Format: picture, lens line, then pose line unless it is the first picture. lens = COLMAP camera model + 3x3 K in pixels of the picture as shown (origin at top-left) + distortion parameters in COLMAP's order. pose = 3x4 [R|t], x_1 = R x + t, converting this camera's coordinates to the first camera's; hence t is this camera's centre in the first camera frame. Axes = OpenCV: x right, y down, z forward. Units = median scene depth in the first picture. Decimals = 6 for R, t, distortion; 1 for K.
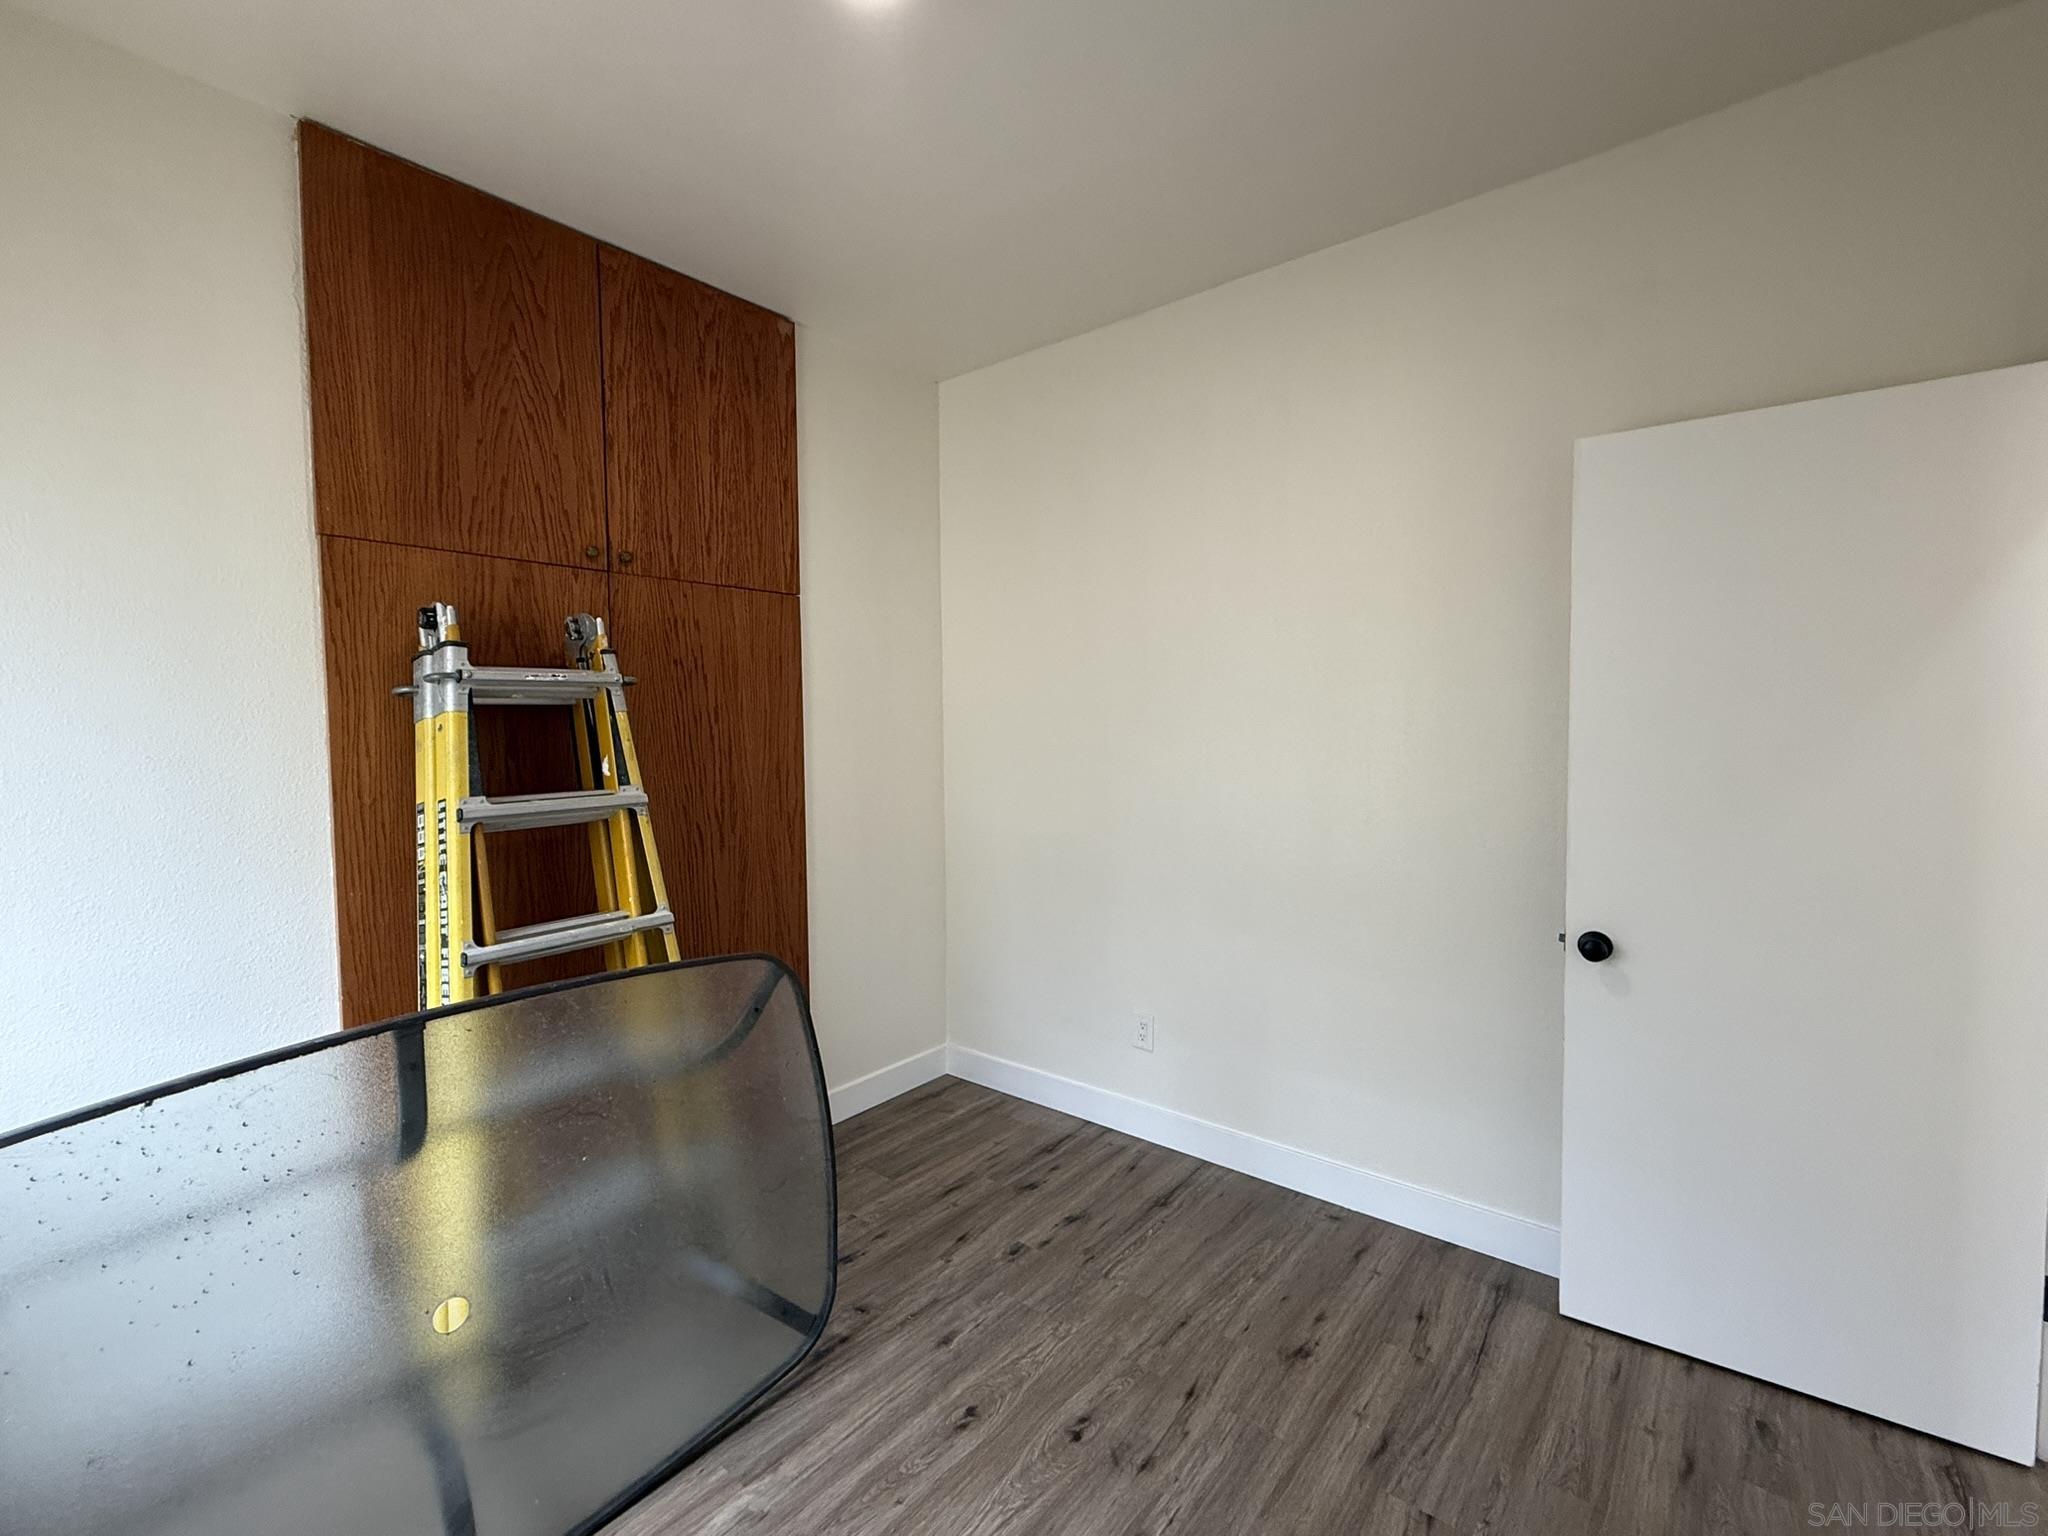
lens RADIAL K [[885.1, 0, 1021.0], [0, 885.1, 767.9], [0, 0, 1]] dist [0.000125, 0.000029]
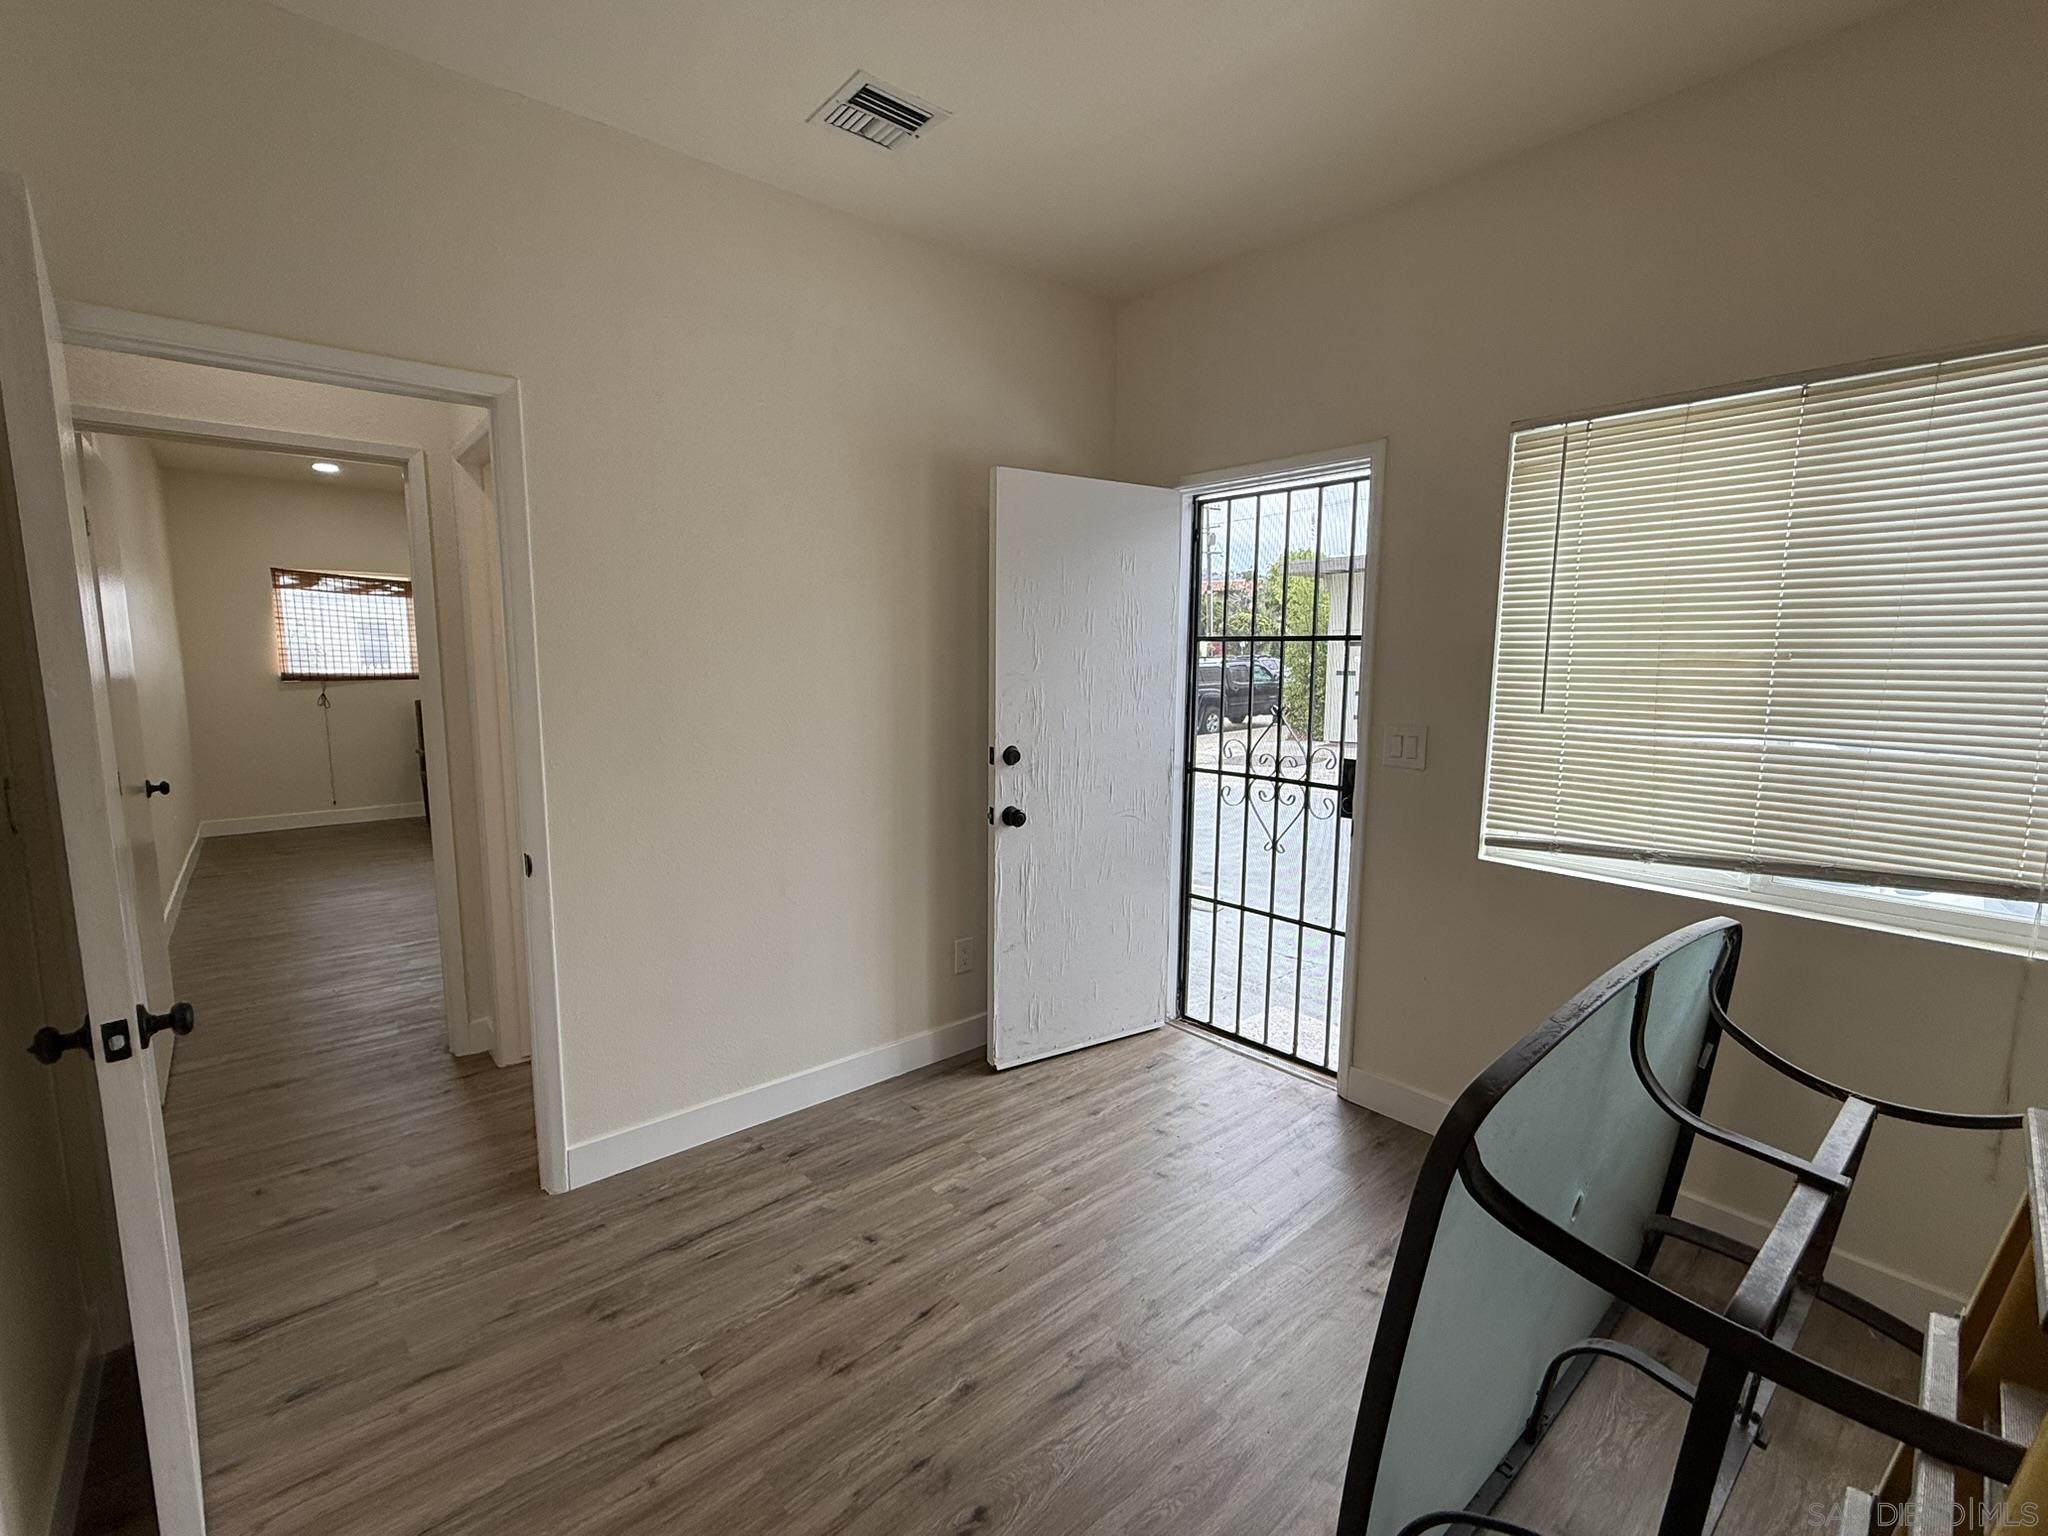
lens RADIAL K [[885.1, 0, 1021.0], [0, 885.1, 767.9], [0, 0, 1]] dist [0.000125, 0.000029]
pose [[-0.985722, -0.016367, 0.167583, -0.082845], [0.013427, 0.984454, 0.175129, -0.079046], [-0.167844, 0.174878, -0.970178, 1.302072]]
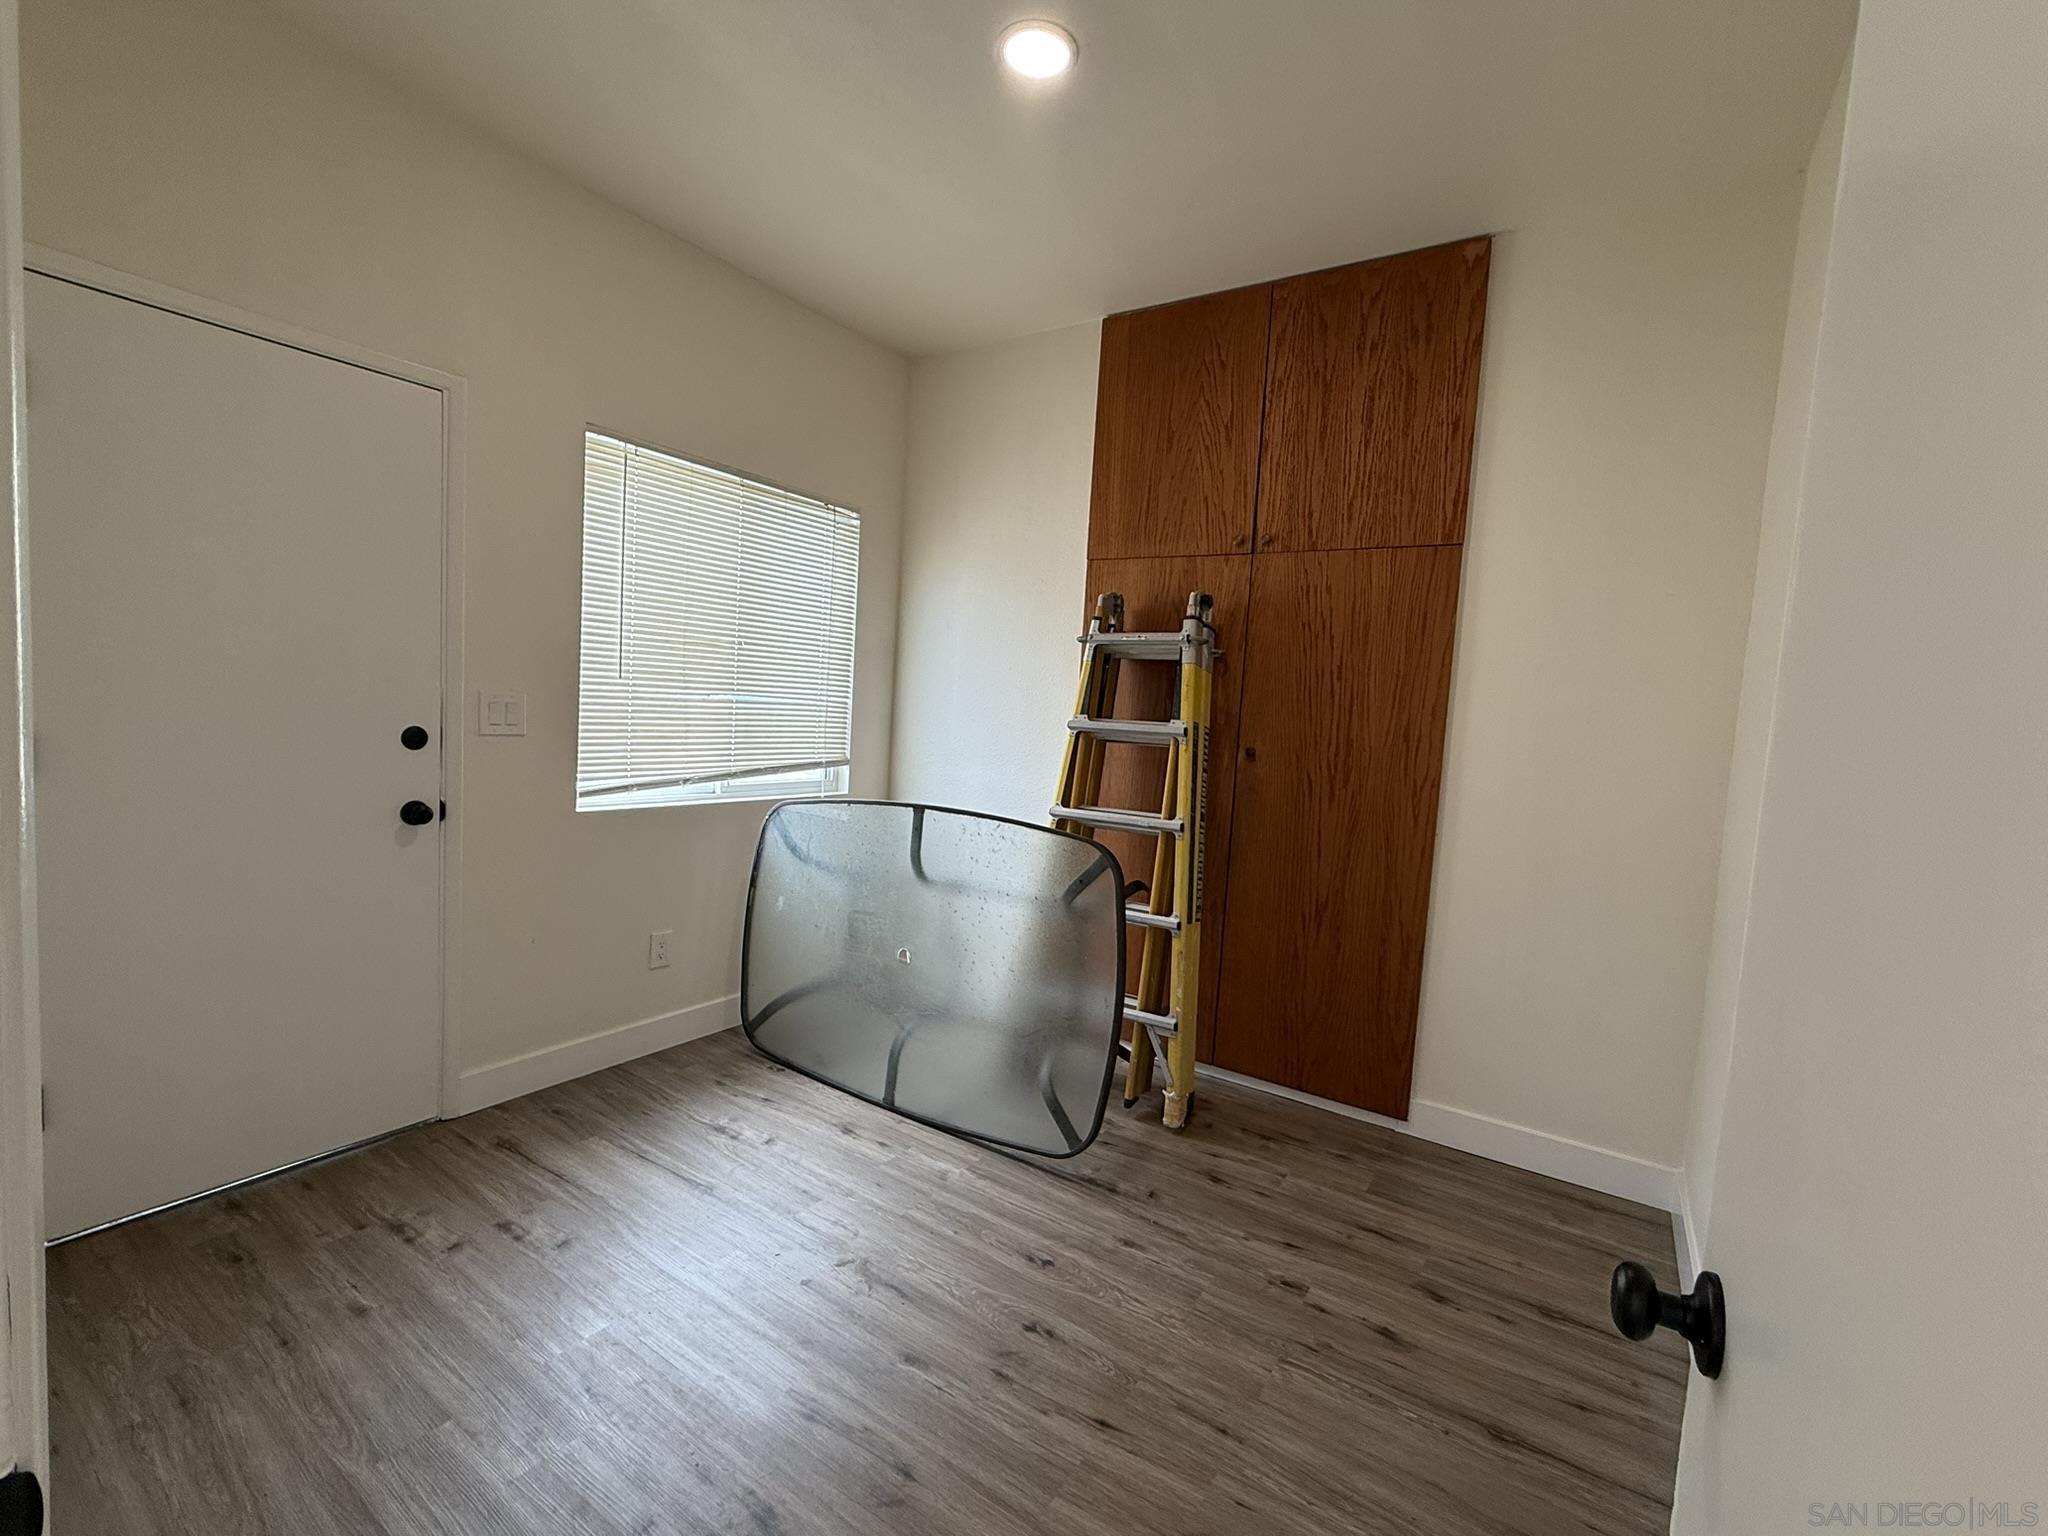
lens RADIAL K [[885.1, 0, 1021.0], [0, 885.1, 767.9], [0, 0, 1]] dist [0.000125, 0.000029]
pose [[0.098036, 0.091508, -0.990967, 0.799476], [-0.109114, 0.990749, 0.080693, 0.009339], [0.989183, 0.100217, 0.107114, 0.621877]]
